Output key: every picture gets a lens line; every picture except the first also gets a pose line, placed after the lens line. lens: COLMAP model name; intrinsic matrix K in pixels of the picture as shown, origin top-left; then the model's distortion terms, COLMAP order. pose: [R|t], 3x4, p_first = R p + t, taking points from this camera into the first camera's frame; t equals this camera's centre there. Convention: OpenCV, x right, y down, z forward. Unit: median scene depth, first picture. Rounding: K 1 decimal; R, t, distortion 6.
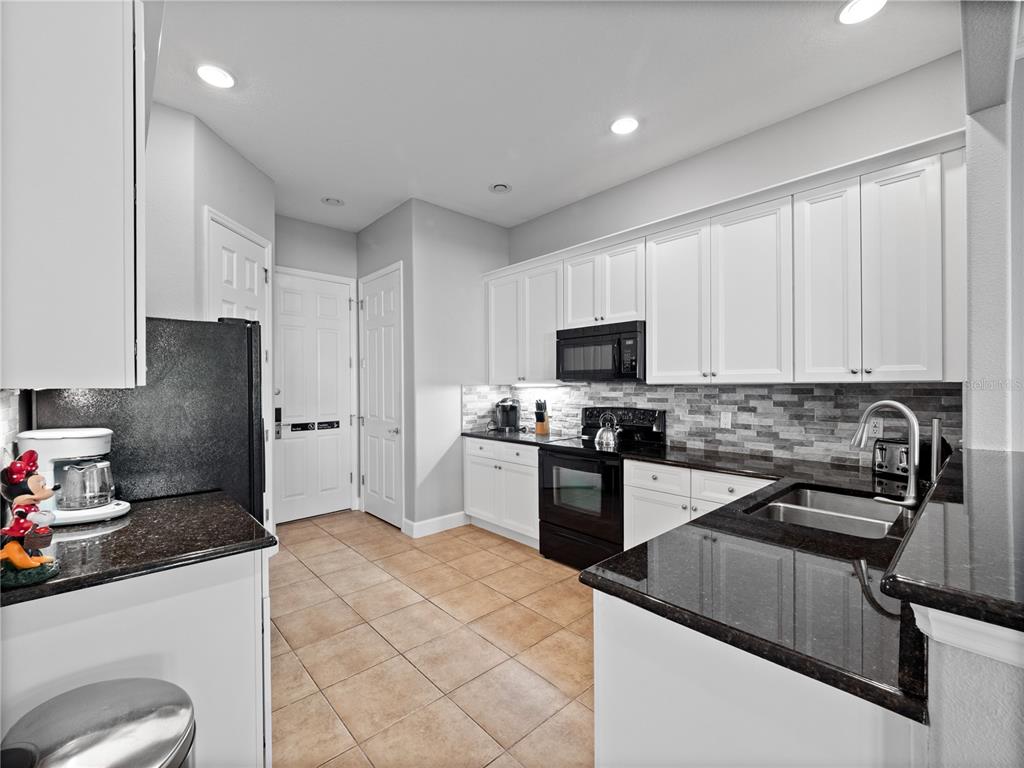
lens RADIAL K [[443.7, 0, 505.2], [0, 443.7, 386.0], [0, 0, 1]] dist [0.005219, -0.002419]
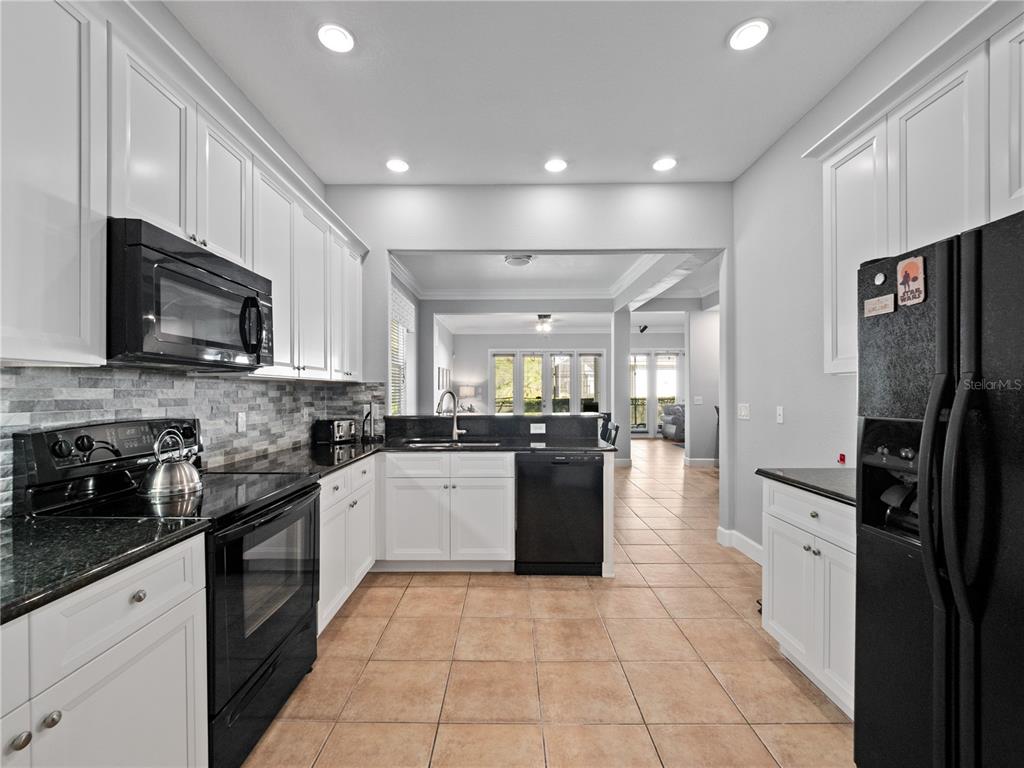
lens RADIAL K [[443.7, 0, 503.3], [0, 443.7, 389.7], [0, 0, 1]] dist [0.005219, -0.002419]
pose [[-0.734254, 0.008547, 0.678821, -0.441748], [0.005769, 0.999963, -0.006350, 0.024823], [-0.678850, -0.000746, -0.734276, 1.317499]]
